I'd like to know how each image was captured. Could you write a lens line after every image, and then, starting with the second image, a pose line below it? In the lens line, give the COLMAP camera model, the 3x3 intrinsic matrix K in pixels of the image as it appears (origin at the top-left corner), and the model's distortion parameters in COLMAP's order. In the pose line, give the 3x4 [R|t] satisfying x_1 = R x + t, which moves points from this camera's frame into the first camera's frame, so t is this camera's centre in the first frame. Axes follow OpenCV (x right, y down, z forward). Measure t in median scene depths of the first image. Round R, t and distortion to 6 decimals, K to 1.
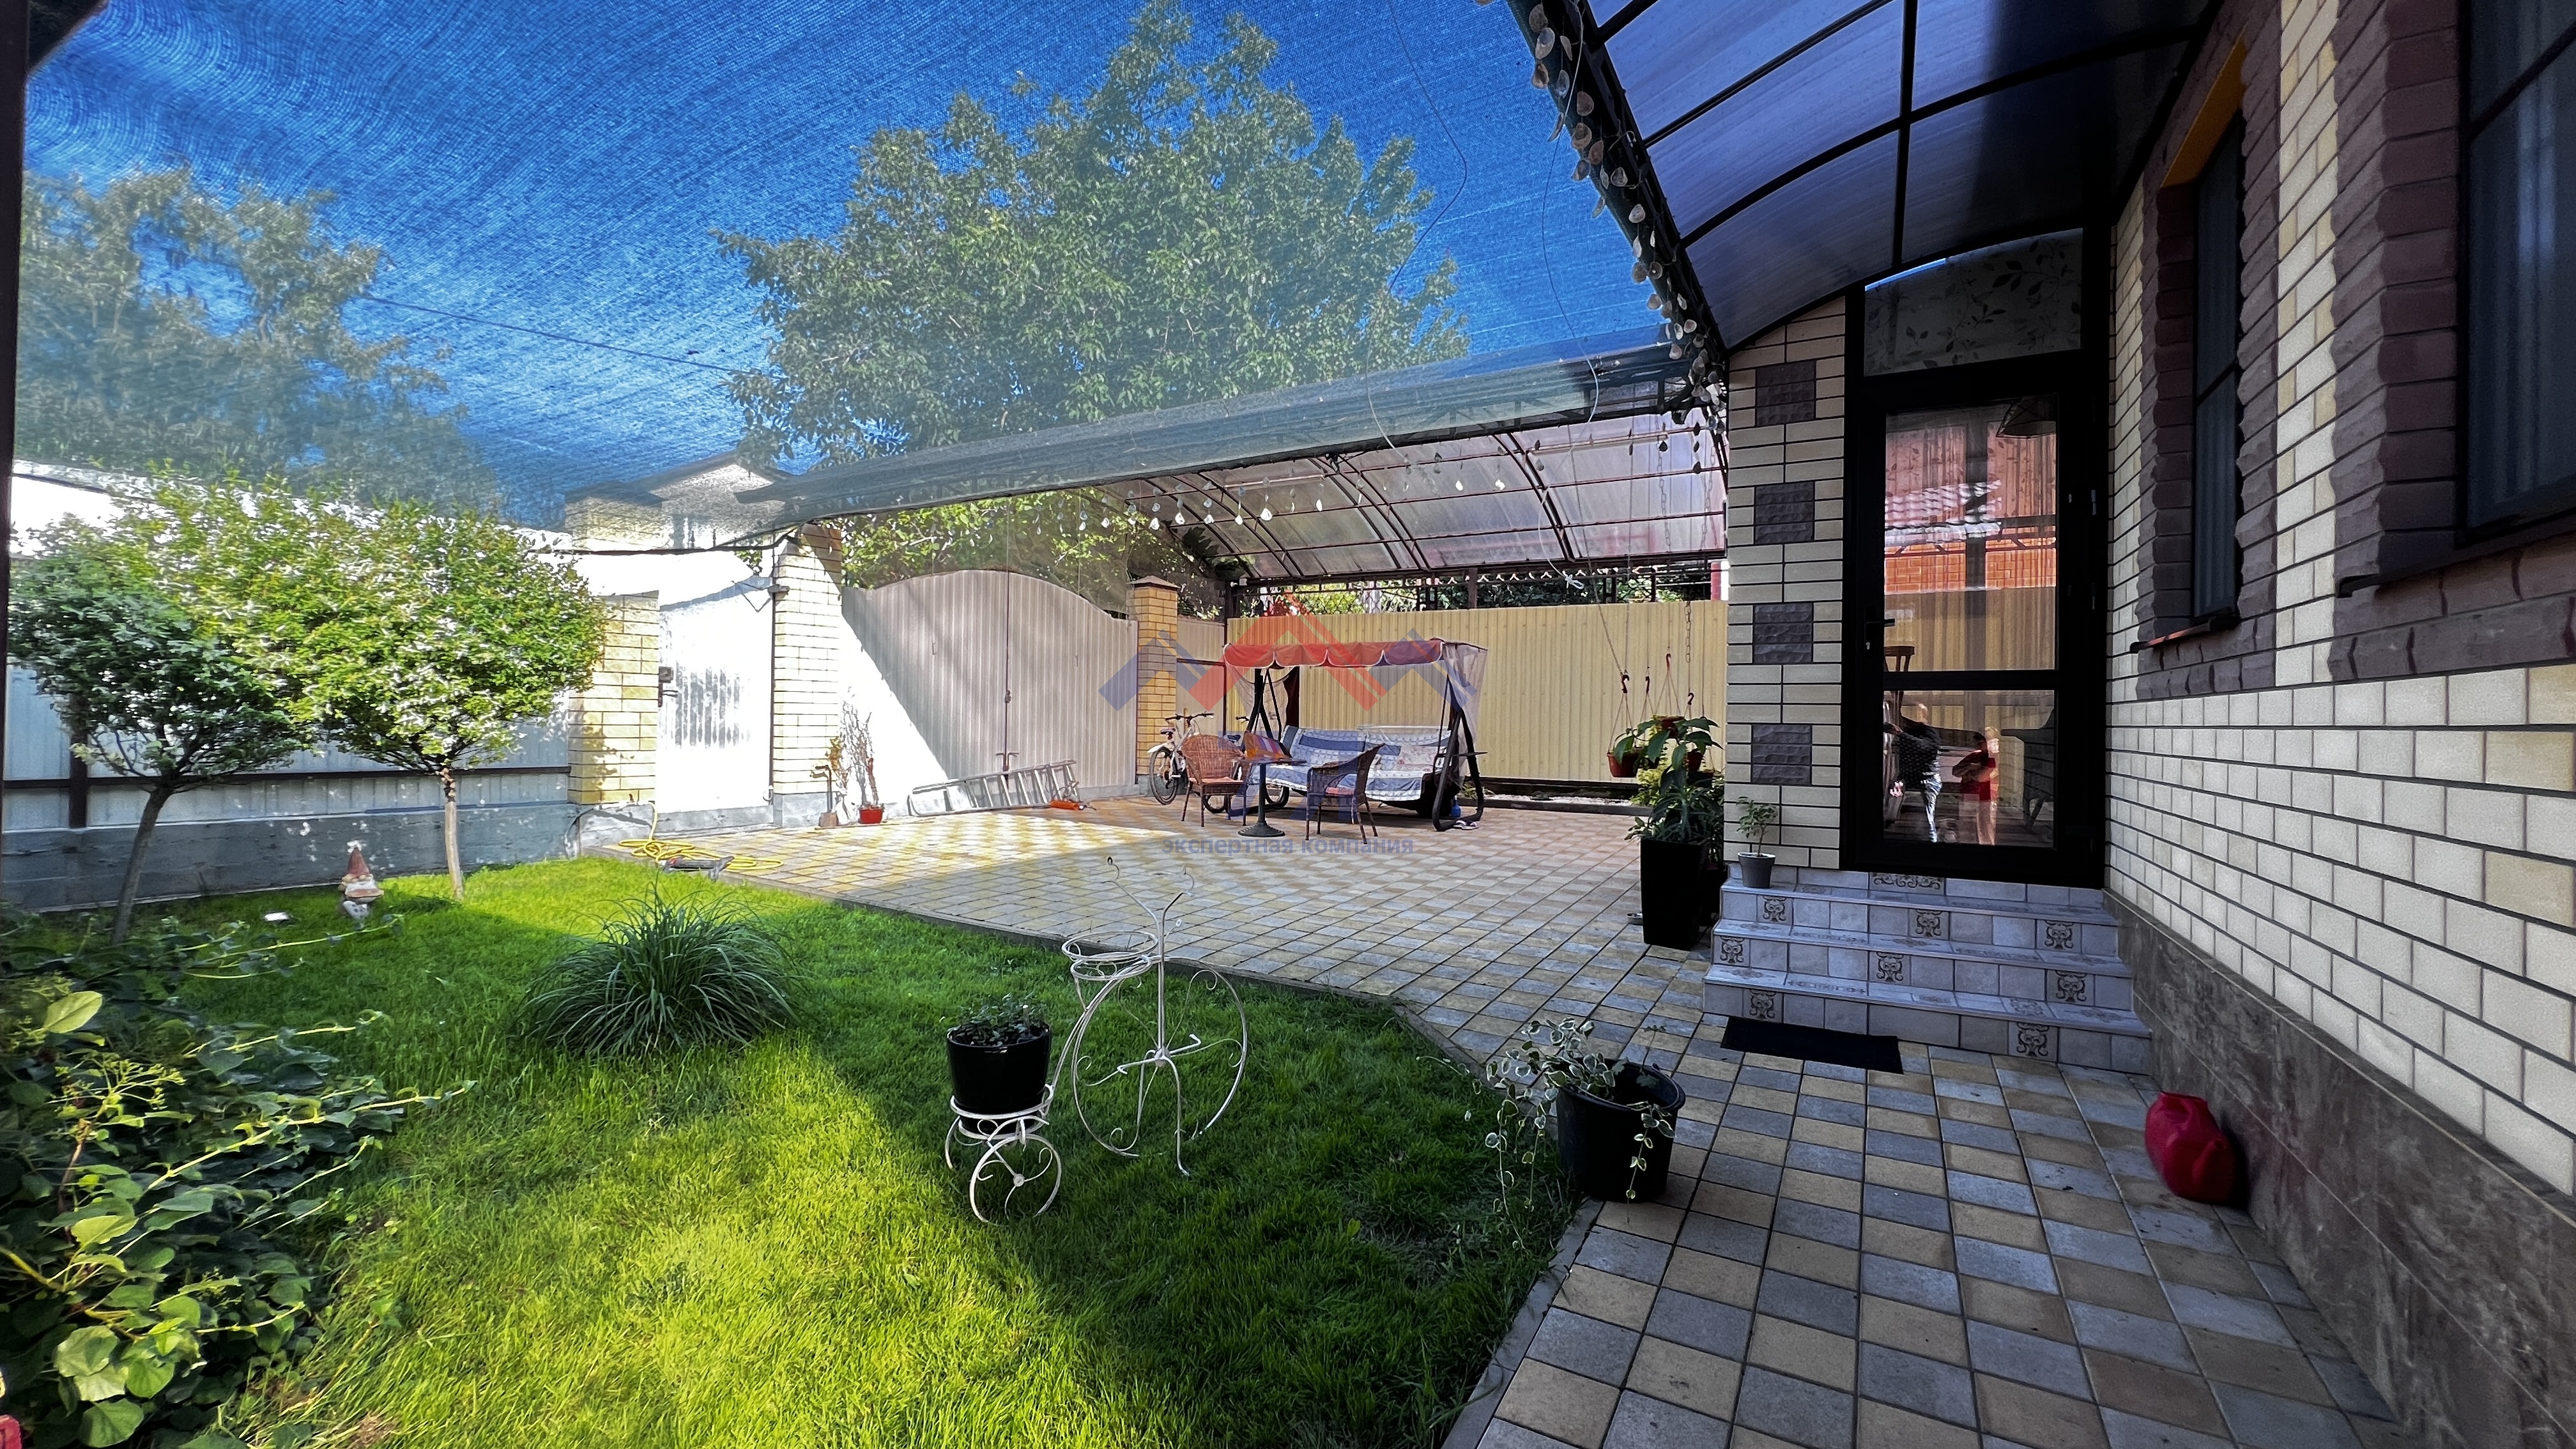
lens RADIAL K [[1029.2, 0, 1290.3], [0, 1029.2, 717.0], [0, 0, 1]] dist [0.001838, 0.000321]
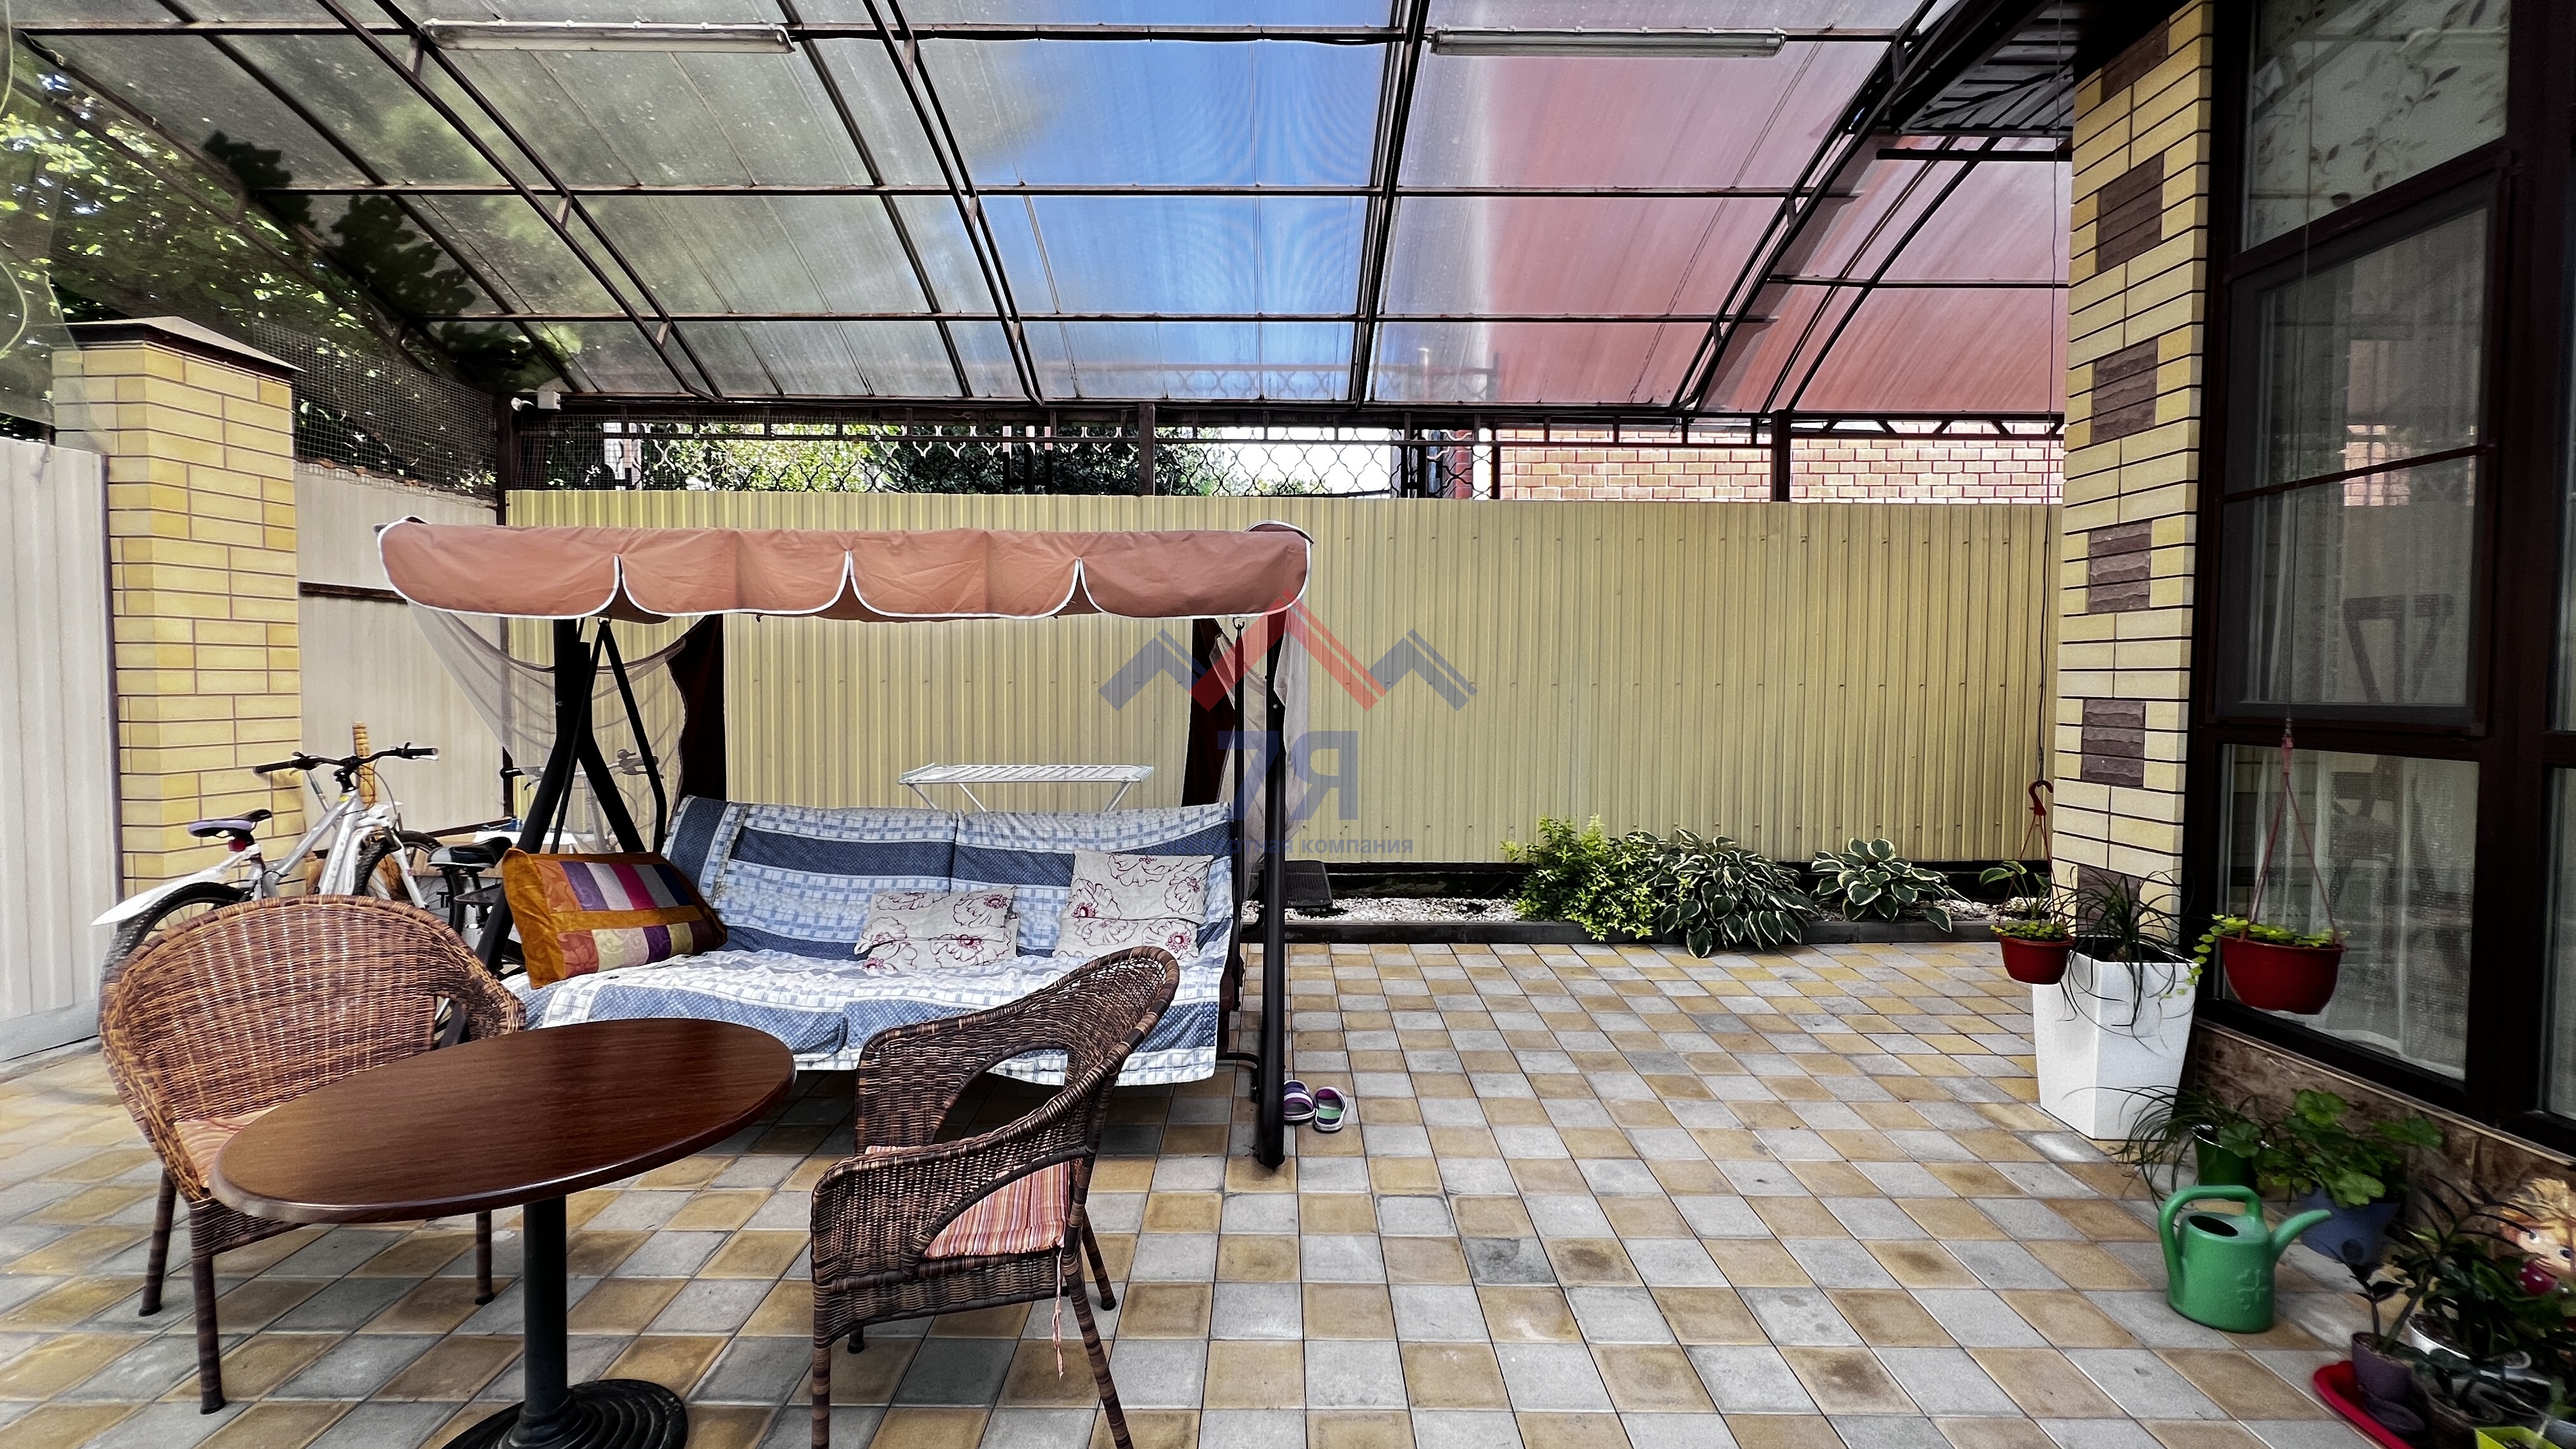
lens RADIAL K [[1029.2, 0, 1292.2], [0, 1029.2, 716.2], [0, 0, 1]] dist [0.001838, 0.000321]
pose [[0.866606, -0.028184, 0.498197, 0.001891], [0.007212, 0.999007, 0.043971, -0.028541], [-0.498942, -0.034512, 0.865948, 0.598675]]
